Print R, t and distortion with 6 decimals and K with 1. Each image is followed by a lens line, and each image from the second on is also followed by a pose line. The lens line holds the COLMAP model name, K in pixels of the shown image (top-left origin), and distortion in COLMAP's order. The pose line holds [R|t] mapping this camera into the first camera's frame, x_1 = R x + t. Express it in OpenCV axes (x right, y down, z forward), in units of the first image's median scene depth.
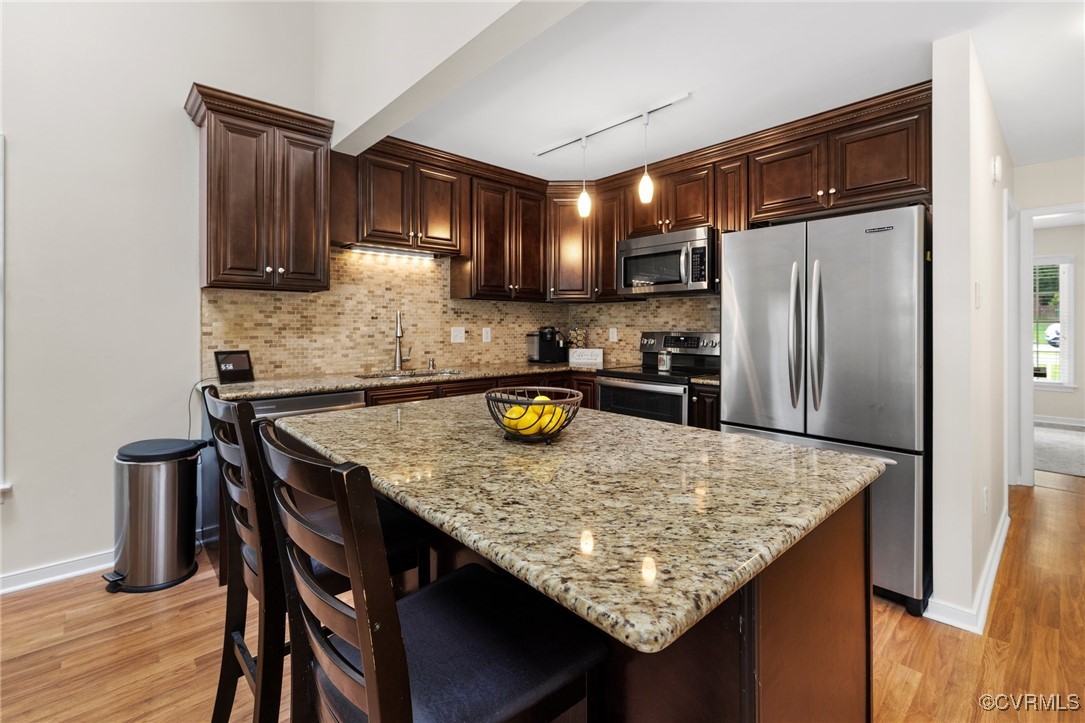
lens RADIAL K [[472.0, 0, 540.2], [0, 472.0, 324.4], [0, 0, 1]] dist [-0.001788, -0.000173]
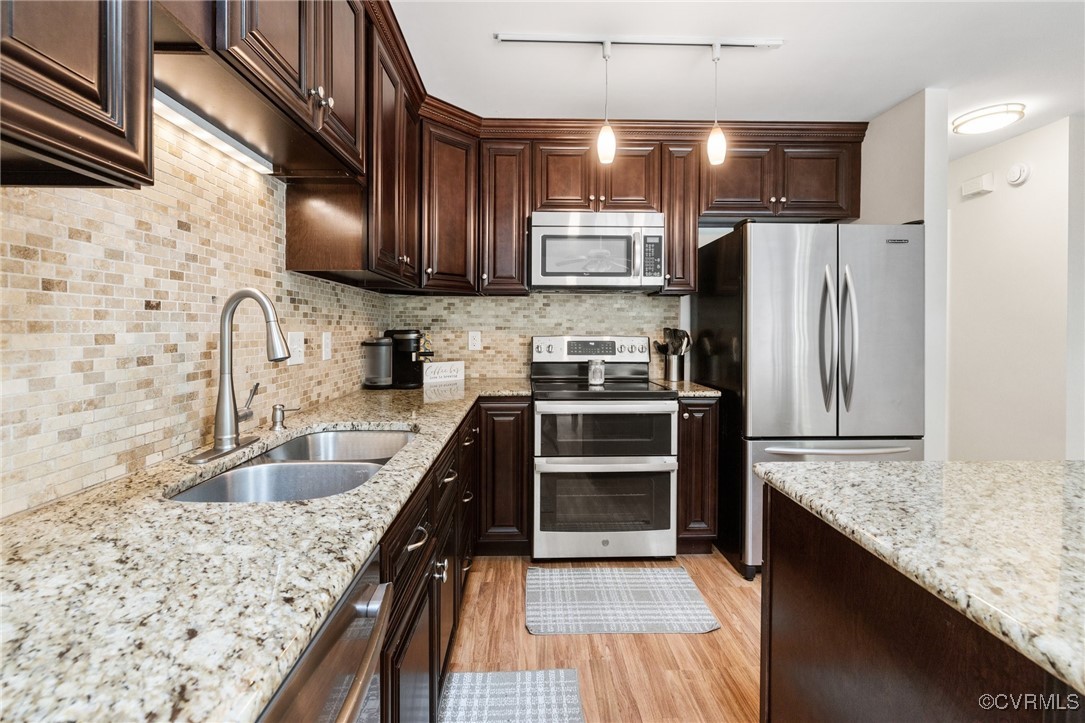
lens RADIAL K [[472.0, 0, 537.9], [0, 472.0, 330.1], [0, 0, 1]] dist [-0.001788, -0.000173]
pose [[0.656125, -0.003603, 0.754643, -0.419875], [-0.002282, 0.999975, 0.006758, 0.000786], [-0.754648, -0.006156, 0.656100, 0.571180]]
